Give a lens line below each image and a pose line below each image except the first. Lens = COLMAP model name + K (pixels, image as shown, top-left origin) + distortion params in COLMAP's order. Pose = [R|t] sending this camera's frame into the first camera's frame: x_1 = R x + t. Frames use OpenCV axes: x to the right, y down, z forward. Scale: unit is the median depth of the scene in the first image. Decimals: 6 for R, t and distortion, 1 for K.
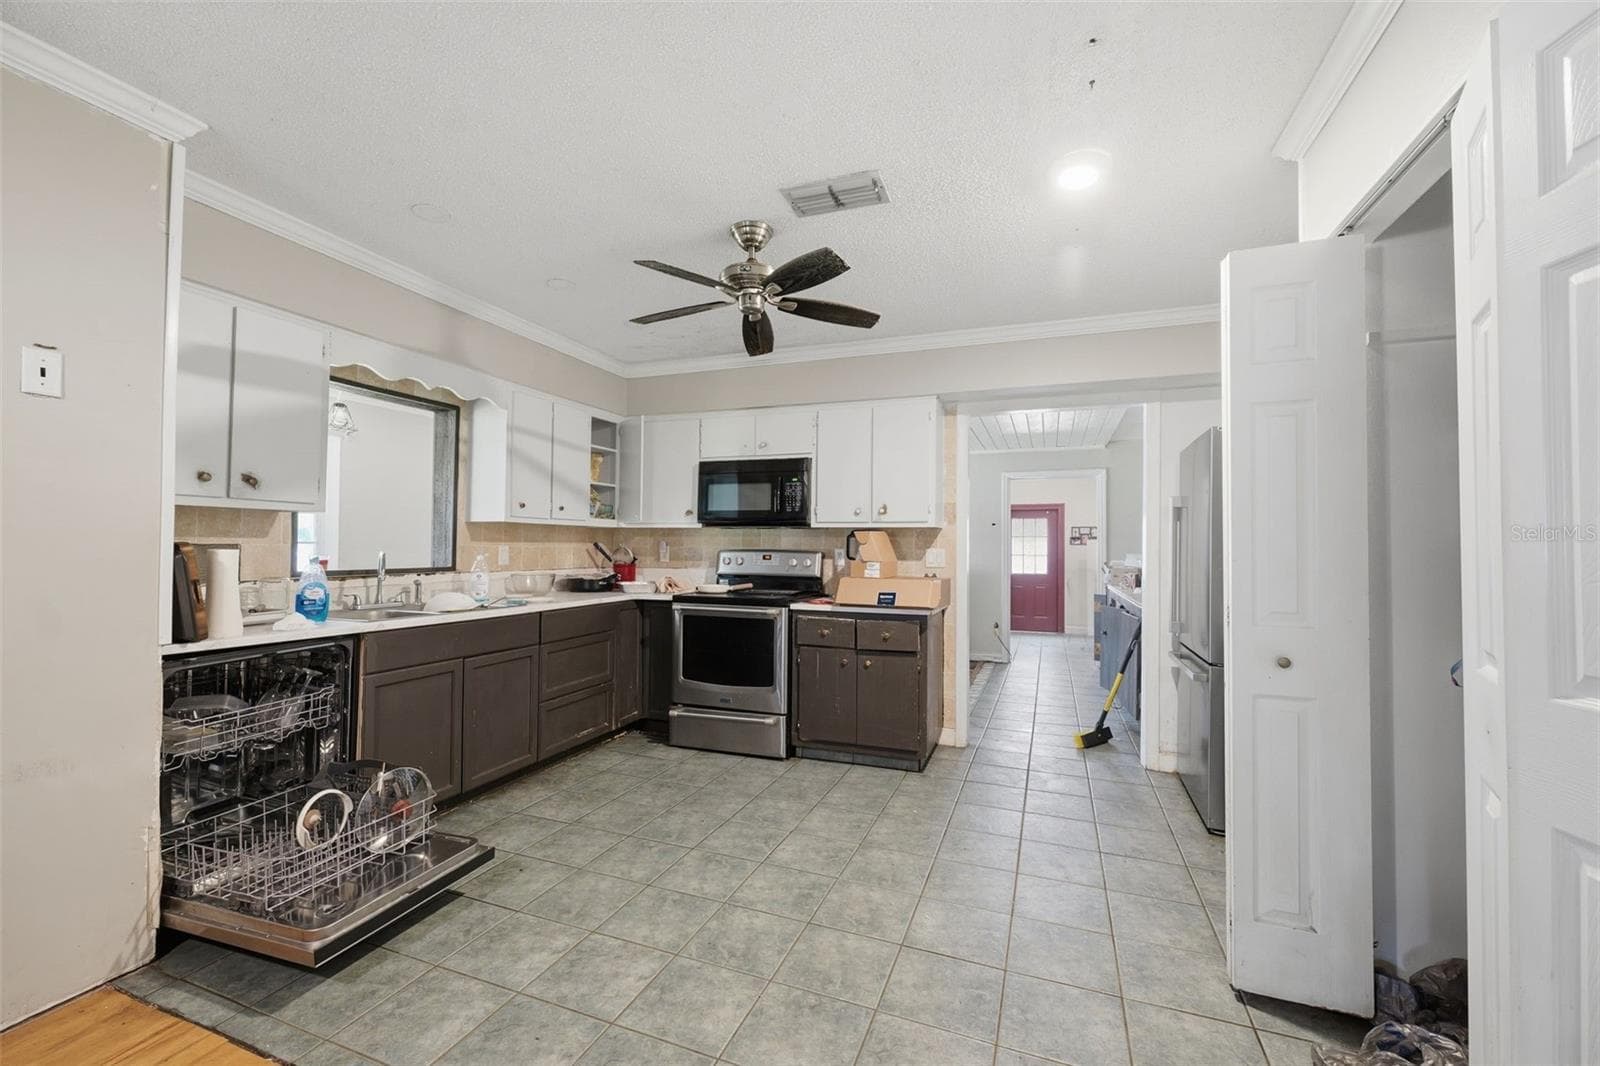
lens RADIAL K [[650.1, 0, 800.0], [0, 650.1, 533.0], [0, 0, 1]] dist [0.001118, -0.000035]
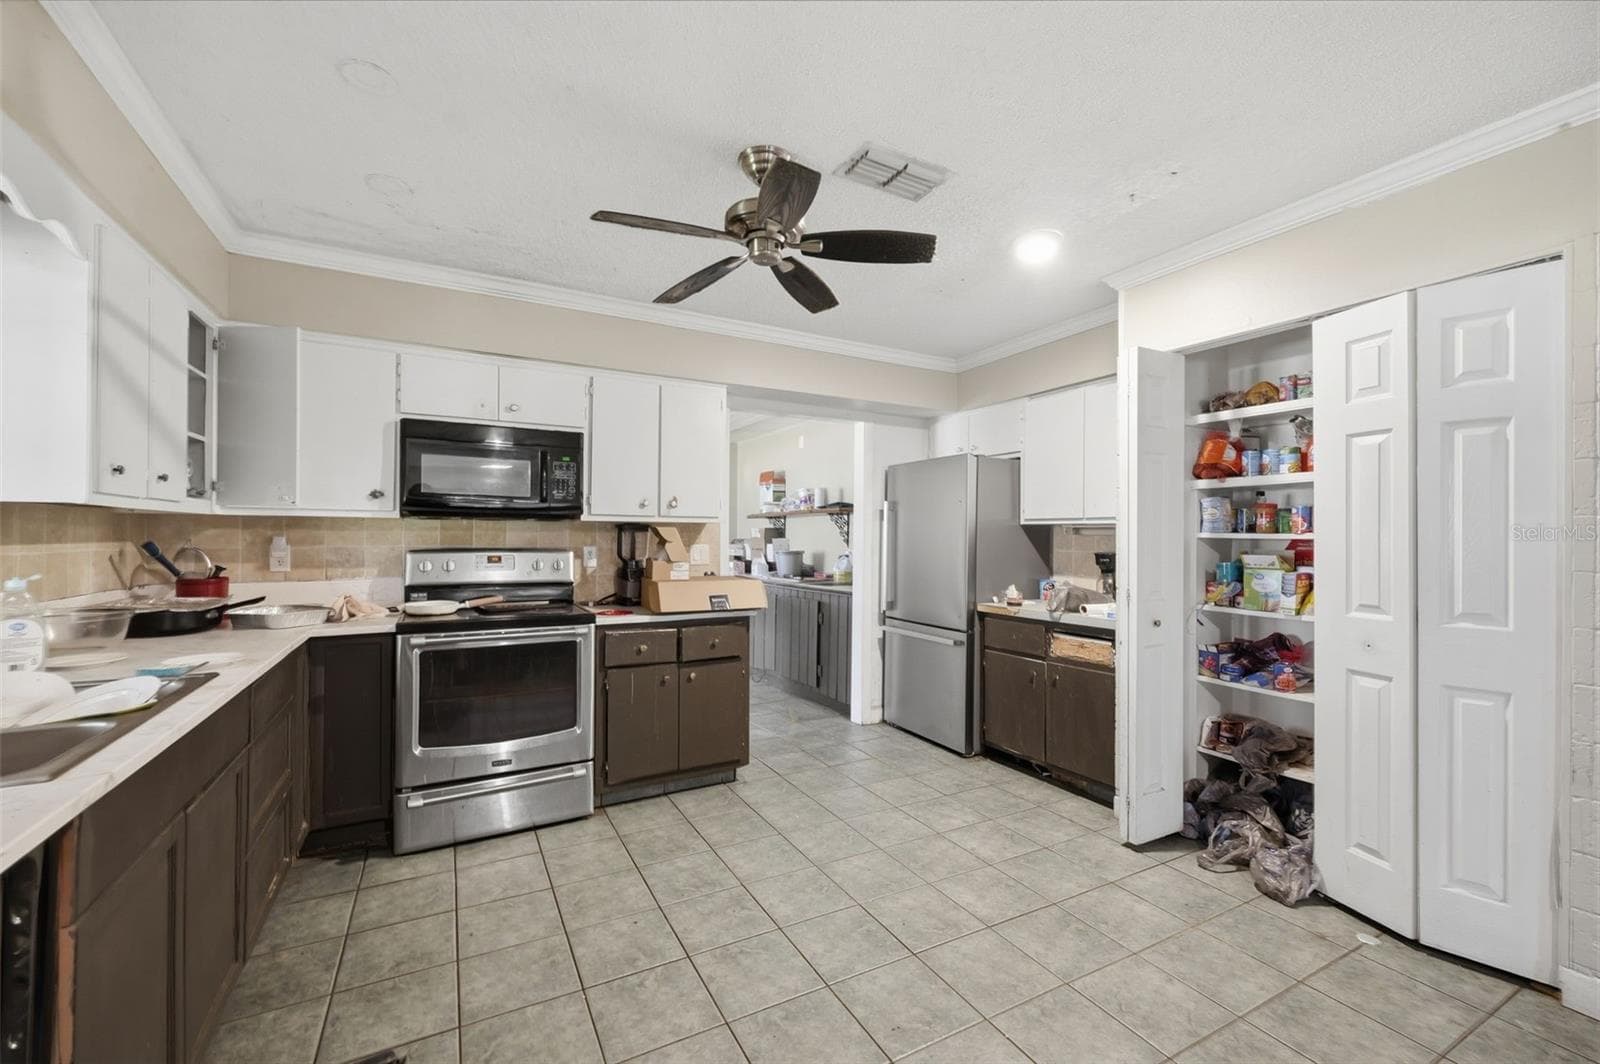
lens RADIAL K [[654.6, 0, 800.0], [0, 654.6, 532.0], [0, 0, 1]] dist [-0.001856, -0.000182]
pose [[0.650487, 0.000098, 0.759517, -0.463809], [-0.016843, 0.999756, 0.014296, -0.011919], [-0.759330, -0.022092, 0.650330, 0.300258]]
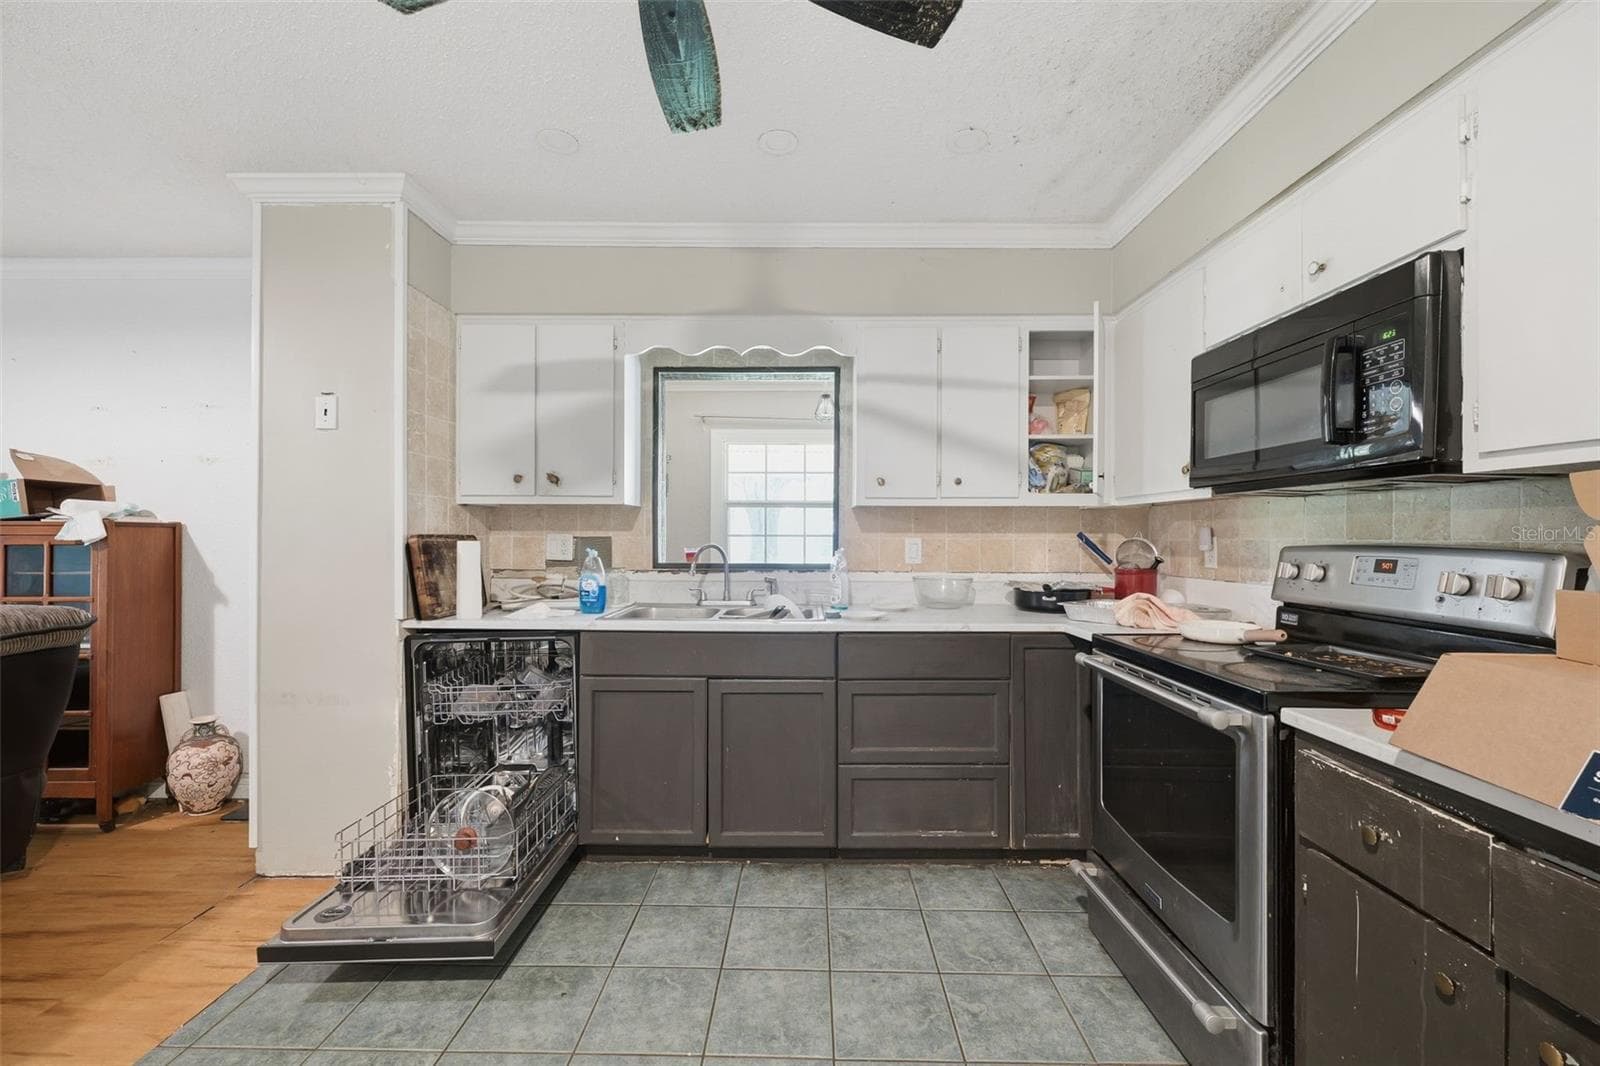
lens RADIAL K [[650.1, 0, 800.0], [0, 650.1, 533.0], [0, 0, 1]] dist [0.001118, -0.000035]
pose [[0.348368, -0.012413, -0.937276, 0.217232], [0.019437, 0.999793, -0.006017, 0.016896], [0.937156, -0.016122, 0.348537, 0.658985]]
